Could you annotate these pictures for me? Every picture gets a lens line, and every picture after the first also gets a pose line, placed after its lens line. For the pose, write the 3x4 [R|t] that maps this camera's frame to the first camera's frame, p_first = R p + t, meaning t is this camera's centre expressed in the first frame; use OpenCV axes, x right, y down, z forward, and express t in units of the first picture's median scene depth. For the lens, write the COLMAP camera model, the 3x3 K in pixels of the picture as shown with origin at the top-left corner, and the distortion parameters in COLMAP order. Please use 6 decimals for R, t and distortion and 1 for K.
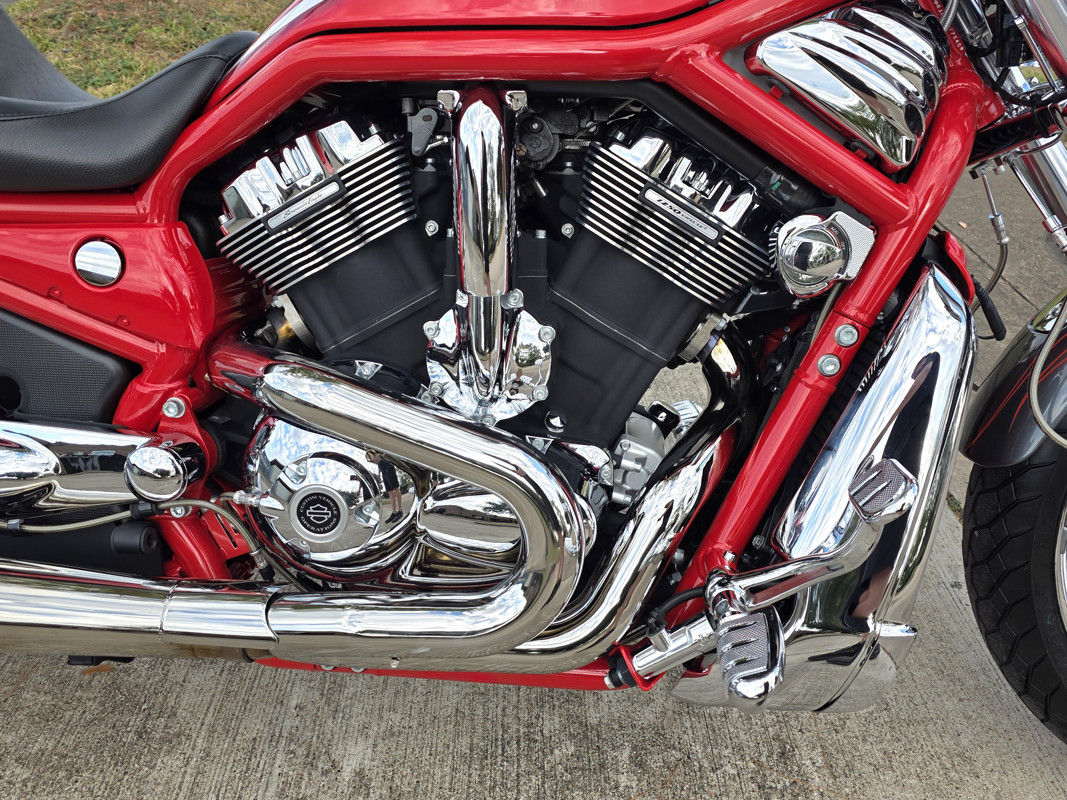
lens RADIAL K [[901.5, 0, 533.5], [0, 901.5, 400.0], [0, 0, 1]] dist [0.070080, -0.074847]
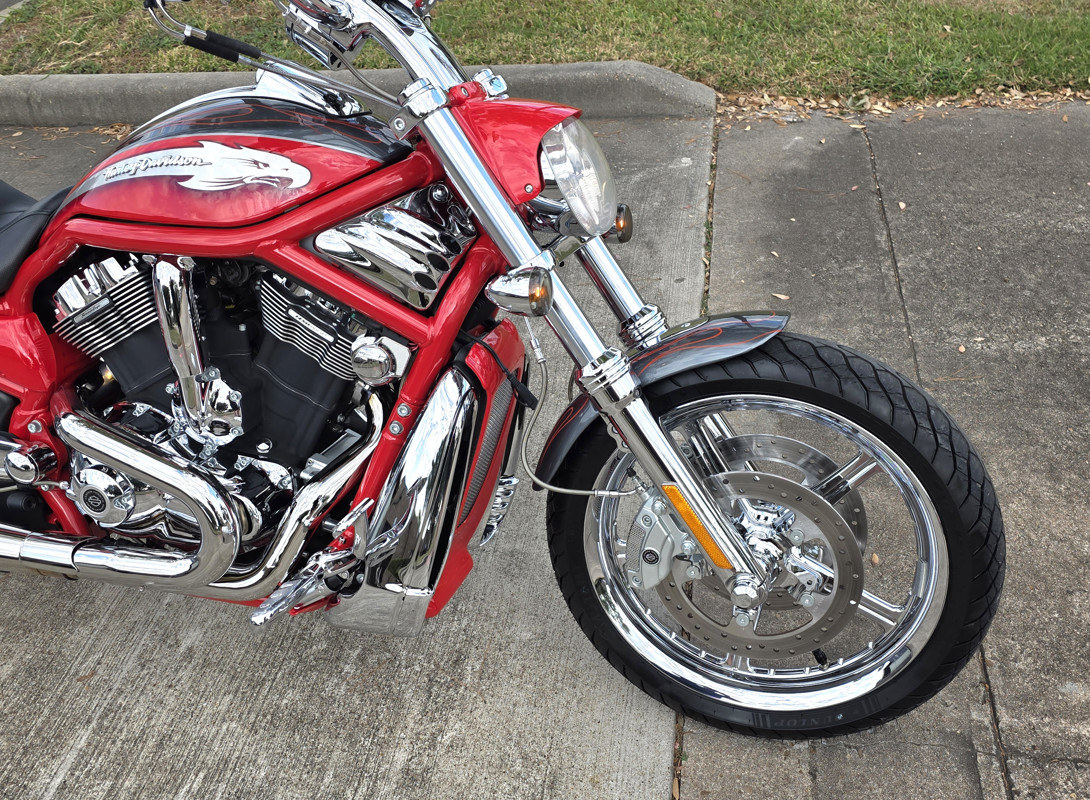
lens RADIAL K [[974.4, 0, 555.1], [0, 974.4, 428.2], [0, 0, 1]] dist [0.084007, -0.103705]
pose [[0.982096, 0.052735, -0.180847, 0.852149], [-0.025014, 0.988022, 0.152269, -0.284007], [0.186711, -0.145019, 0.971652, -0.563727]]
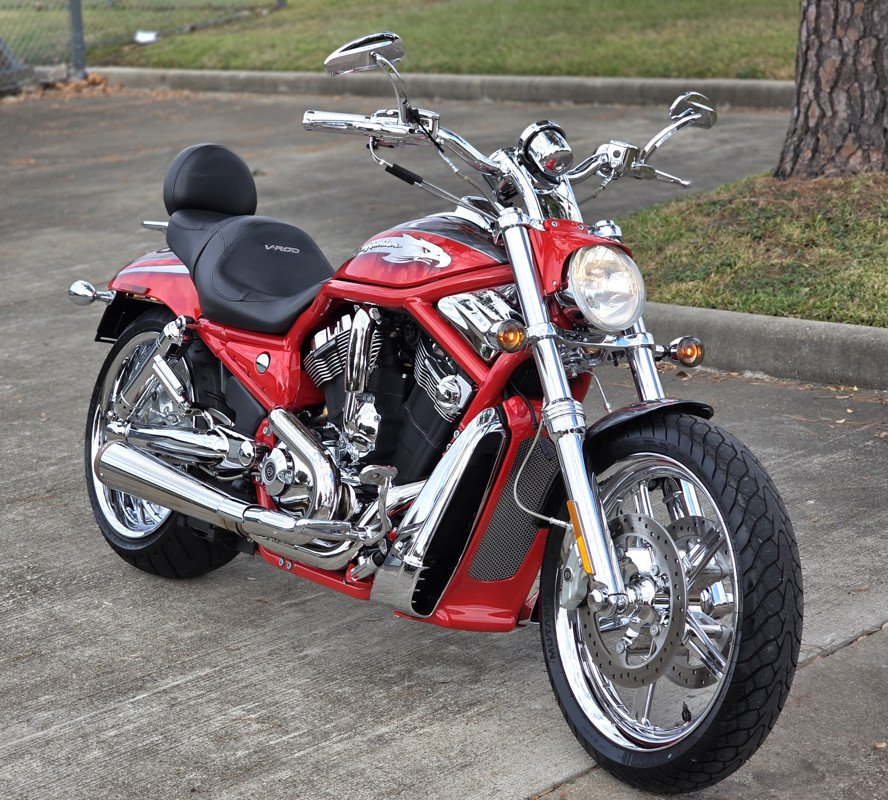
lens RADIAL K [[2191.2, 0, 444.0], [0, 2191.2, 400.0], [0, 0, 1]] dist [-0.065935, 1.559427]
pose [[0.663793, 0.127287, -0.737006, 3.754319], [-0.314004, 0.941788, -0.120157, 0.439044], [0.678808, 0.311182, 0.665120, -2.237163]]
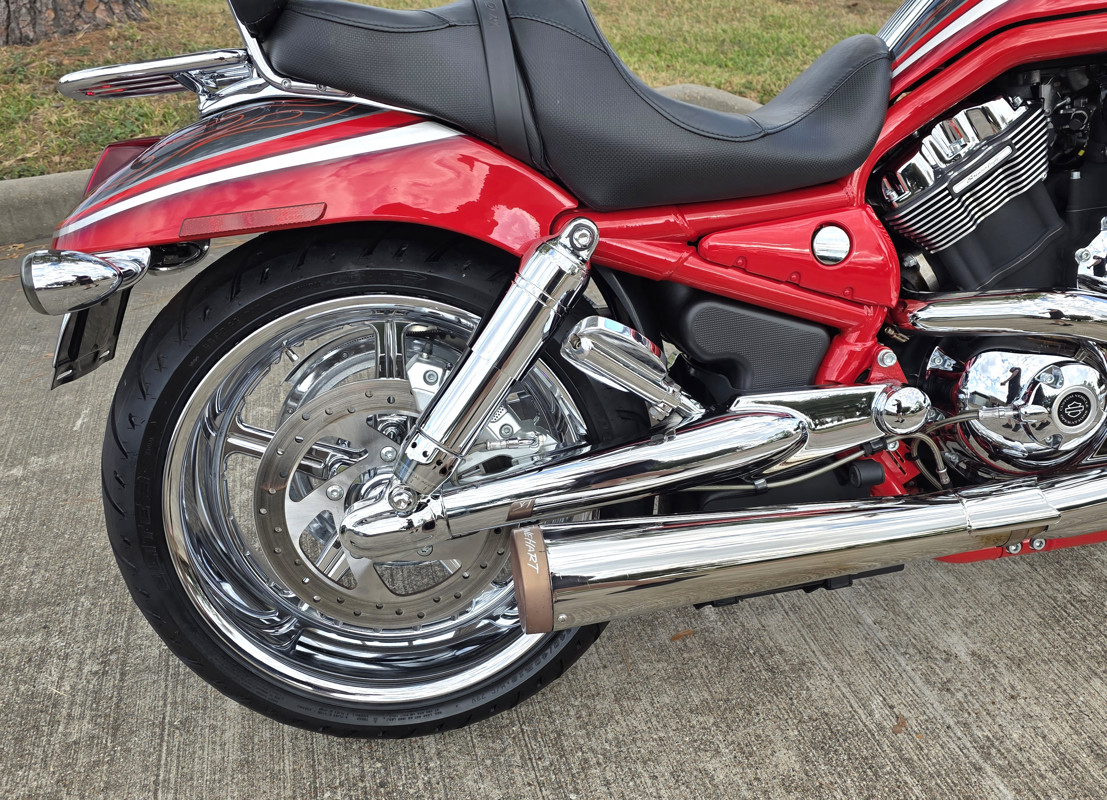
lens RADIAL K [[969.0, 0, 578.1], [0, 969.0, 437.1], [0, 0, 1]] dist [0.068989, -0.070036]
pose [[0.964030, -0.191842, 0.183965, -1.038996], [0.186952, 0.981395, 0.043734, -0.021467], [-0.188932, -0.007768, 0.981959, -0.177517]]
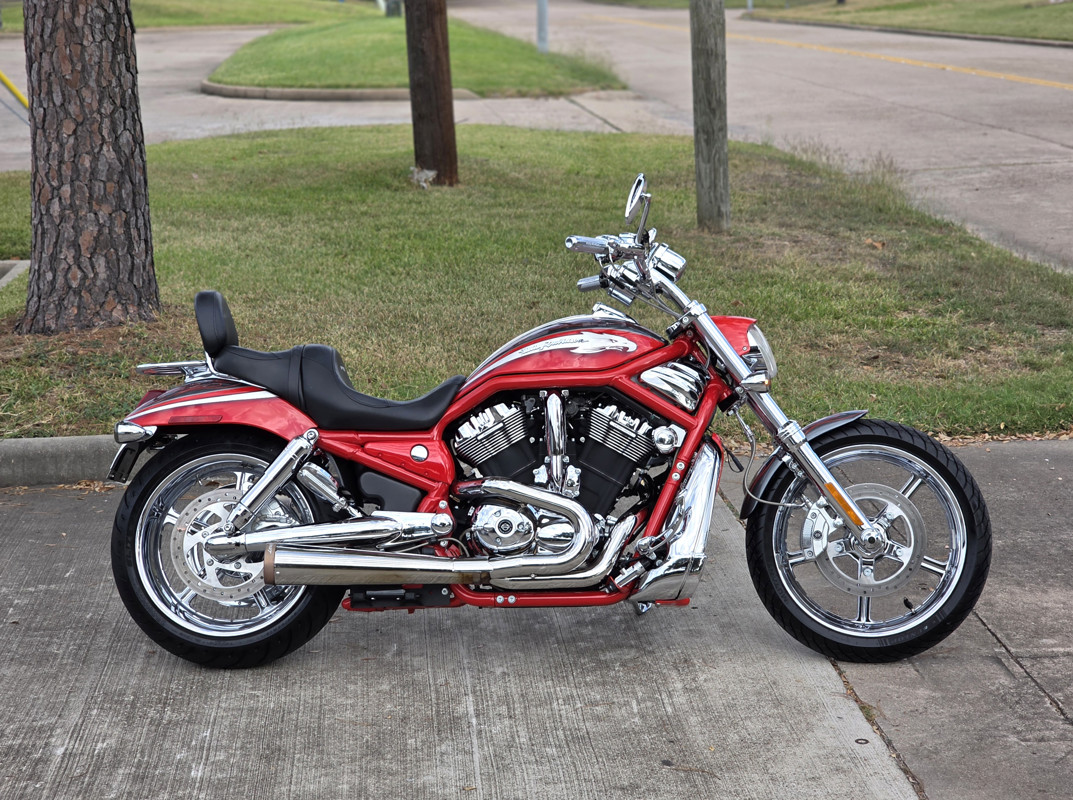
lens RADIAL K [[2145.8, 0, 553.0], [0, 2145.8, 363.7], [0, 0, 1]] dist [0.025830, 0.263131]
pose [[0.997683, -0.032418, 0.059808, -0.440992], [0.051191, 0.936767, -0.346189, 1.874776], [-0.044803, 0.348449, 0.936256, -5.240802]]
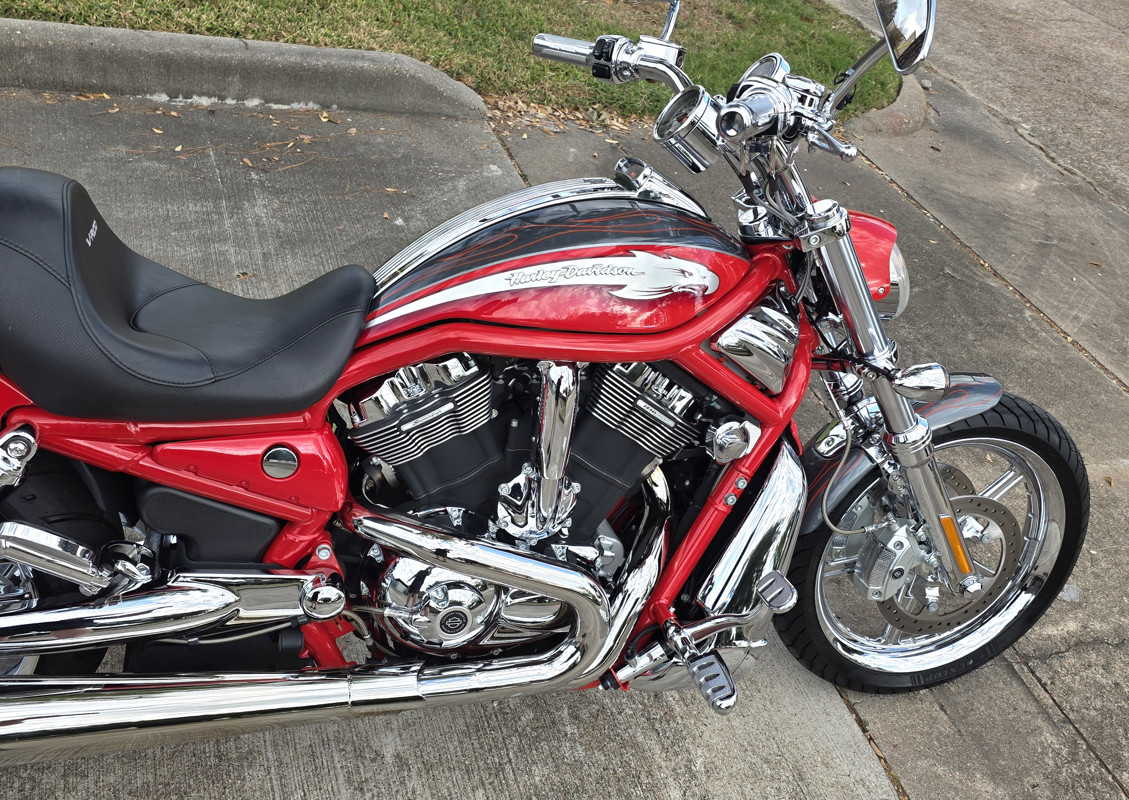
lens RADIAL K [[997.1, 0, 582.3], [0, 997.1, 417.9], [0, 0, 1]] dist [0.071965, -0.078817]
pose [[0.913695, -0.043616, 0.404054, -0.650568], [-0.034139, 0.982473, 0.183253, -0.496715], [-0.404964, -0.181231, 0.896191, -0.527429]]
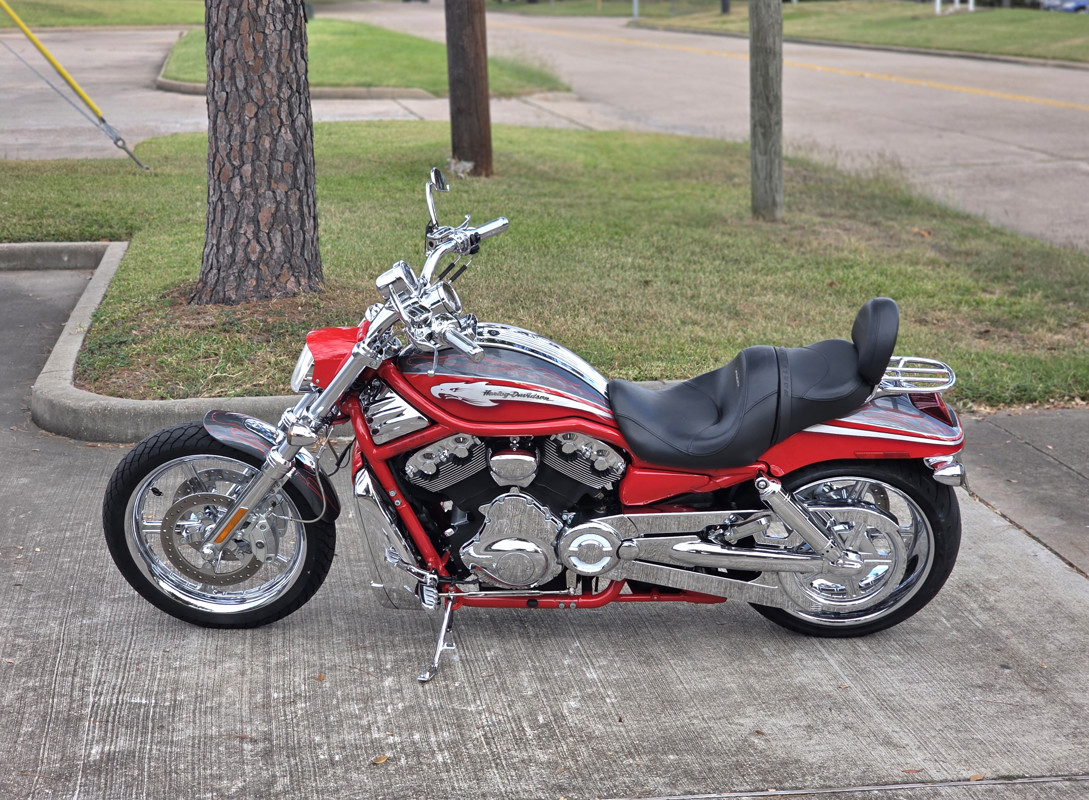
lens RADIAL K [[2095.4, 0, 513.0], [0, 2095.4, 402.8], [0, 0, 1]] dist [0.037688, 0.129834]
pose [[0.994005, -0.028589, 0.105534, -1.960532], [0.061758, 0.943298, -0.326152, 2.133594], [-0.090225, 0.330714, 0.939408, -5.612526]]
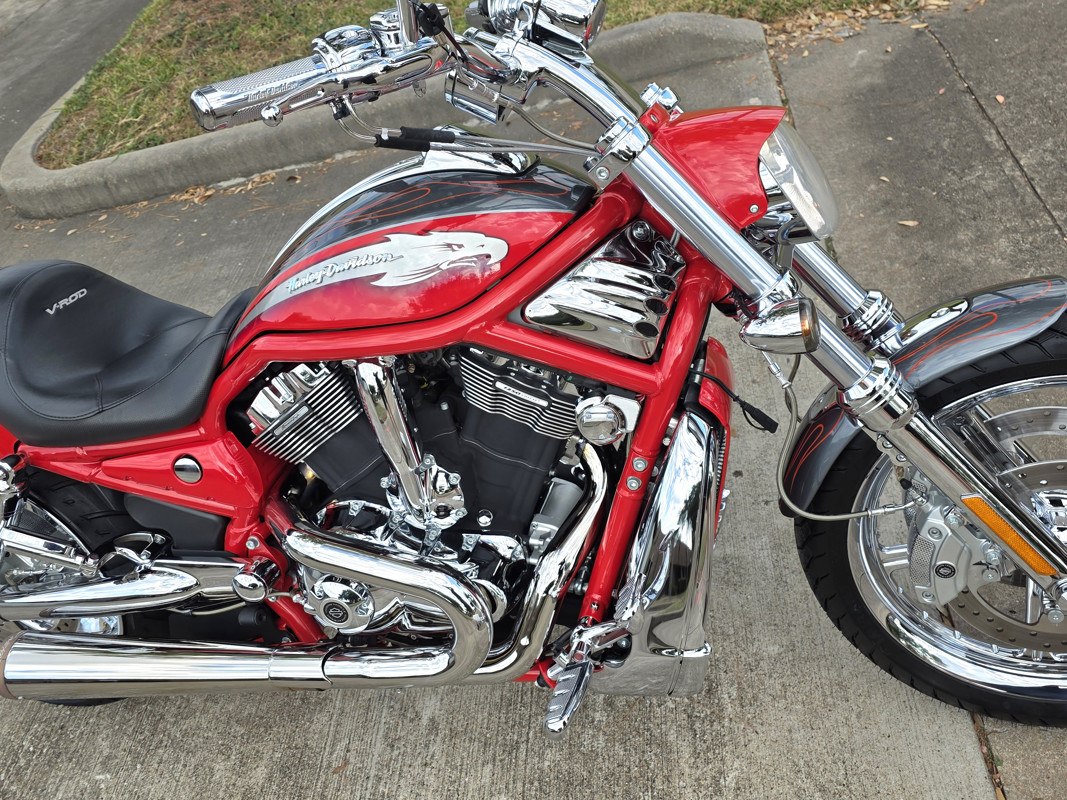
lens RADIAL K [[908.7, 0, 529.5], [0, 908.7, 386.0], [0, 0, 1]] dist [0.069805, -0.074025]
pose [[0.958015, -0.142189, -0.248976, 0.521195], [0.188433, 0.966735, 0.172961, -0.449550], [0.216100, -0.212615, 0.952940, -0.387015]]
